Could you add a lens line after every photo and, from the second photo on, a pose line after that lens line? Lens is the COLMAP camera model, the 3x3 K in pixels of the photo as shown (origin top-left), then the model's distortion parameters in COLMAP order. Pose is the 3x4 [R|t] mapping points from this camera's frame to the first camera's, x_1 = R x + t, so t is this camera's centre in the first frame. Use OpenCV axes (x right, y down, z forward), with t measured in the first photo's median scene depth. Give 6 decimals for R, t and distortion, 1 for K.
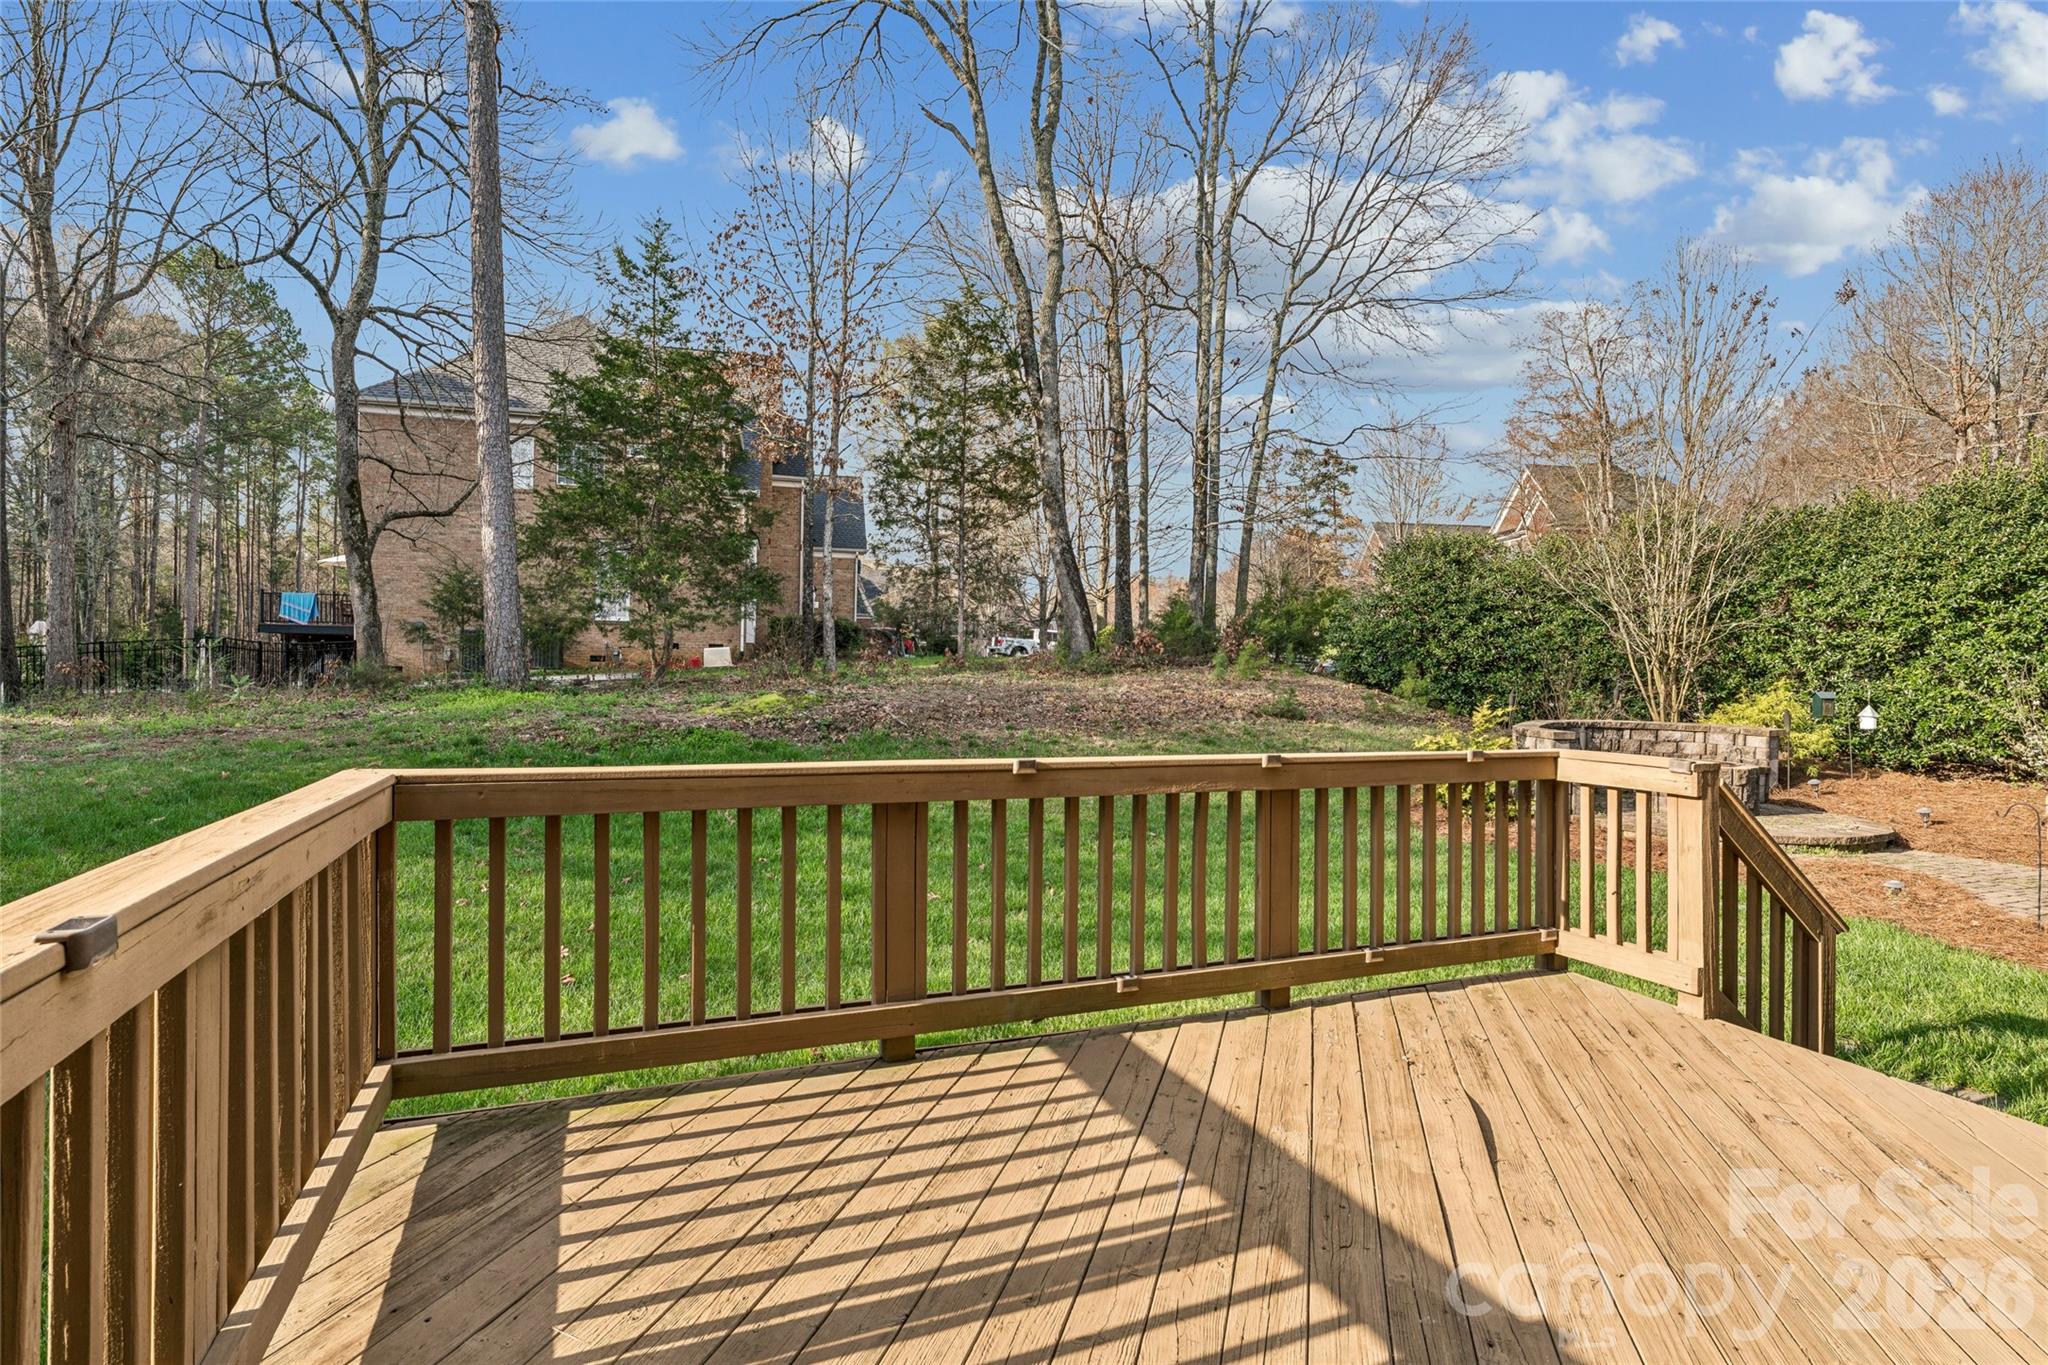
lens RADIAL K [[978.8, 0, 1021.9], [0, 978.8, 674.4], [0, 0, 1]] dist [0.000295, 0.000589]
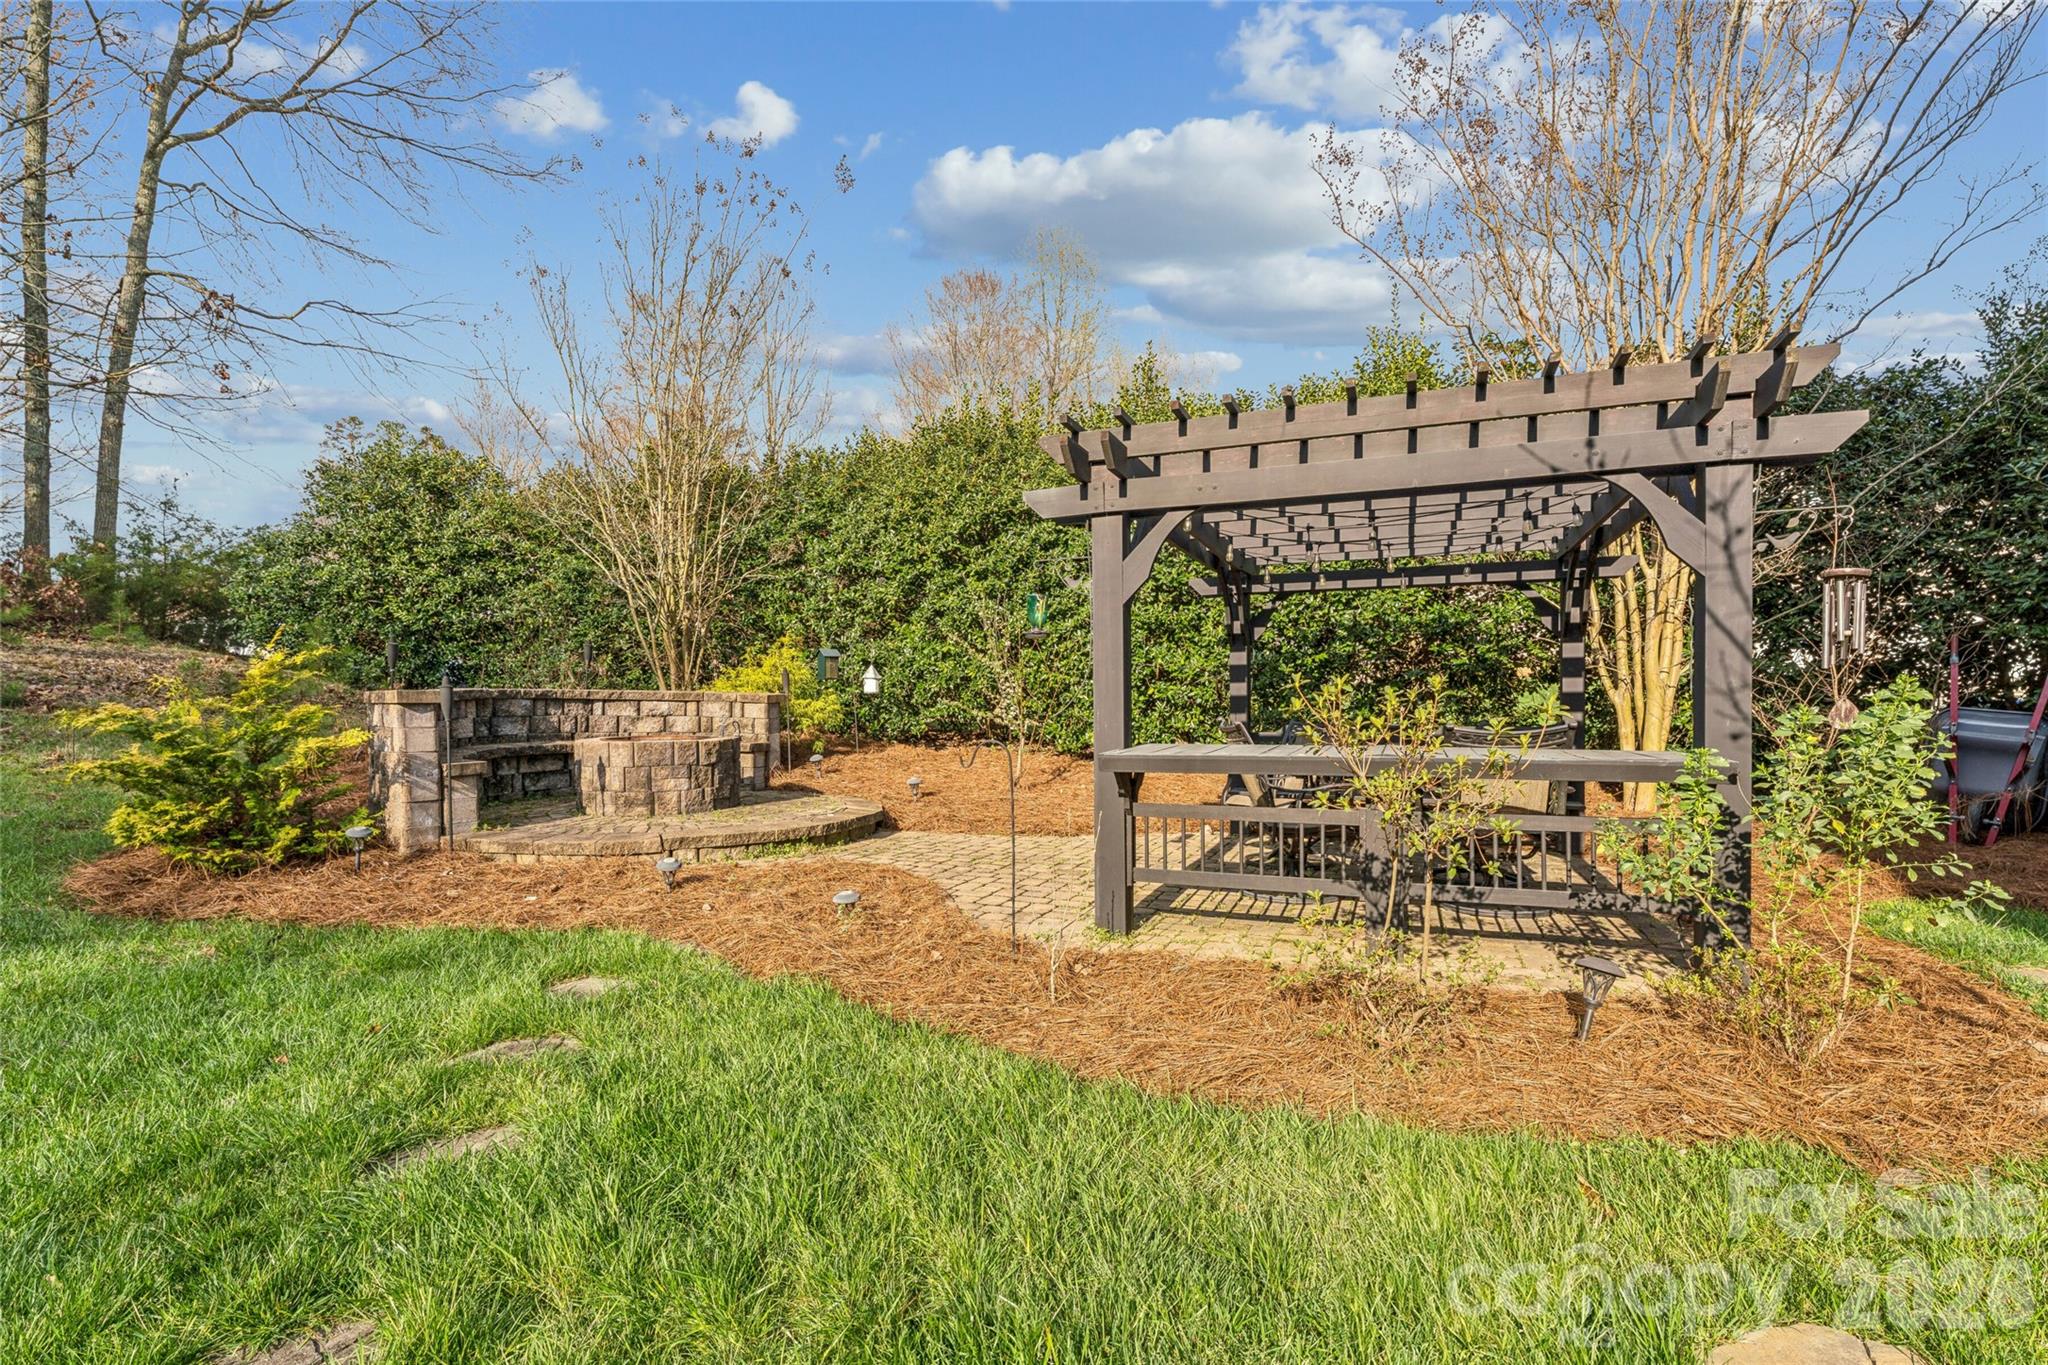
lens RADIAL K [[949.6, 0, 1030.4], [0, 949.6, 698.8], [0, 0, 1]] dist [-0.039026, -0.000732]
pose [[0.679022, -0.014020, 0.733984, 0.354434], [0.019047, 0.999818, 0.001478, 0.062094], [-0.733871, 0.012977, 0.679165, 0.341133]]
